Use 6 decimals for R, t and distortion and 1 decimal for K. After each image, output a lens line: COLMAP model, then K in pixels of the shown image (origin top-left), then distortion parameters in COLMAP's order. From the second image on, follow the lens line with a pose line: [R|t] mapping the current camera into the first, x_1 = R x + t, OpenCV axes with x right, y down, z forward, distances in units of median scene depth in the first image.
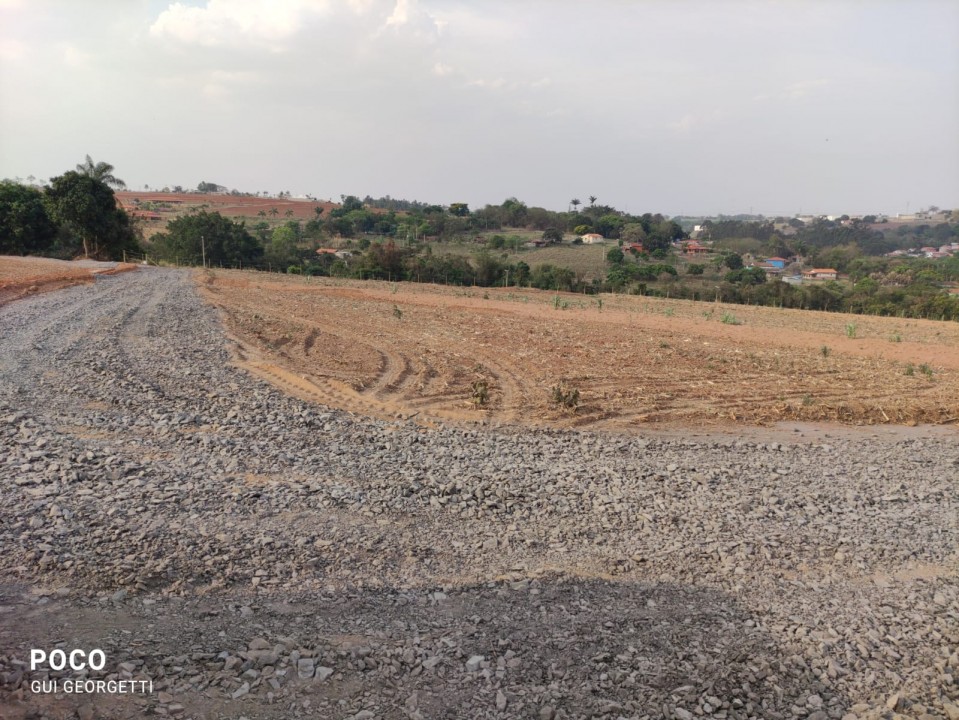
lens RADIAL K [[720.6, 0, 475.9], [0, 720.6, 360.9], [0, 0, 1]] dist [0.062934, -0.052826]
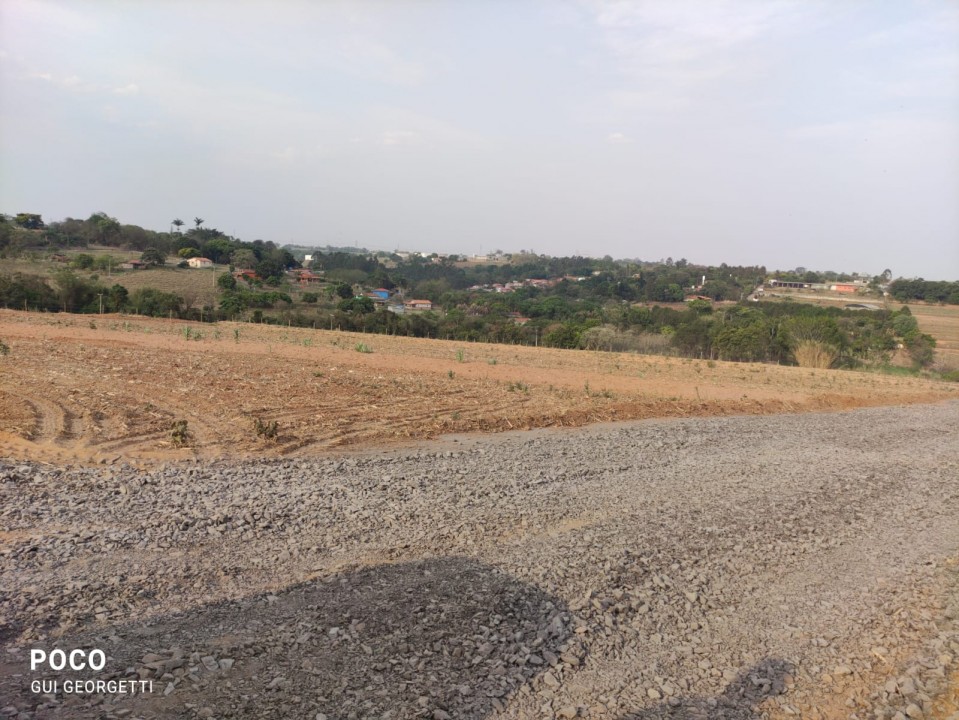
lens RADIAL K [[720.6, 0, 486.0], [0, 720.6, 360.8], [0, 0, 1]] dist [0.062934, -0.052826]
pose [[0.859082, -0.027881, 0.511077, -0.143753], [0.046515, 0.998636, -0.023710, -0.009850], [-0.509719, 0.044142, 0.859208, -0.097032]]
